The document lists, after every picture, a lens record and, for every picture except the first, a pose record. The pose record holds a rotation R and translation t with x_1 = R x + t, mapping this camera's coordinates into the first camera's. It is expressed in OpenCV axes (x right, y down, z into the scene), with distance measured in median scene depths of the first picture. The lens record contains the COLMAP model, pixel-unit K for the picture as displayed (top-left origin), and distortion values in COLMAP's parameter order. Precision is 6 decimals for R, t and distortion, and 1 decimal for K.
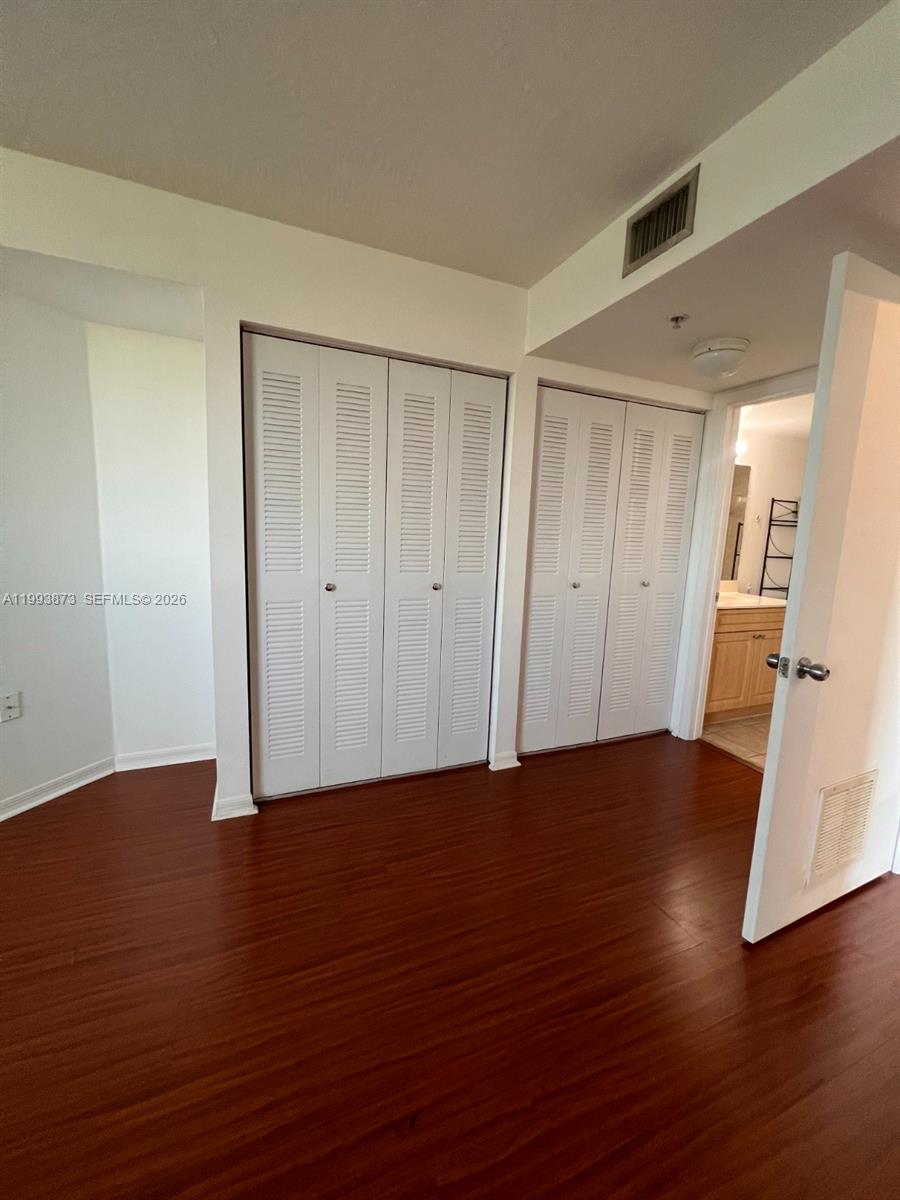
lens RADIAL K [[480.4, 0, 449.3], [0, 480.4, 597.4], [0, 0, 1]] dist [0.009590, 0.000373]
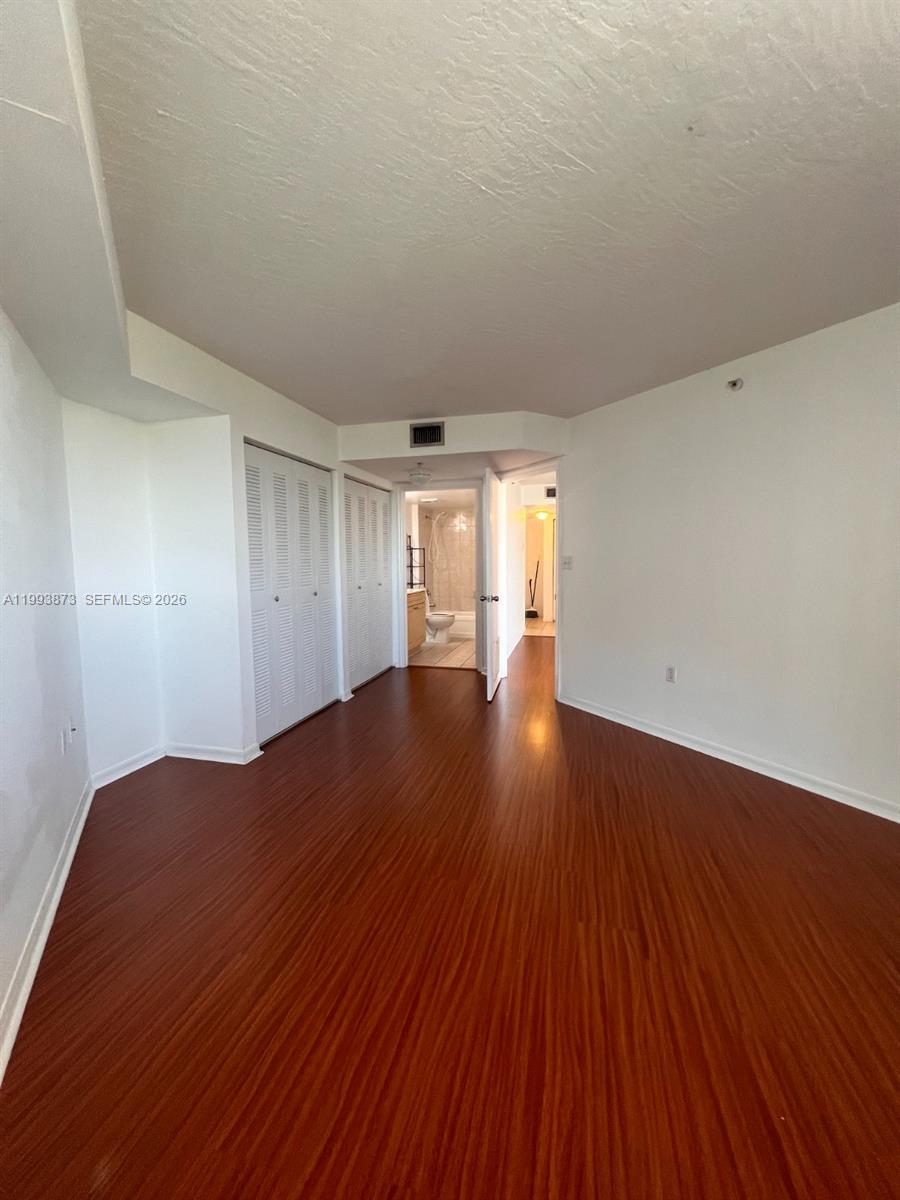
lens RADIAL K [[480.4, 0, 450.8], [0, 480.4, 599.6], [0, 0, 1]] dist [0.009590, 0.000373]
pose [[0.605486, -0.115080, 0.787491, -0.953560], [0.149234, 0.988356, 0.029690, 0.017127], [-0.781739, 0.099544, 0.615610, -0.339867]]
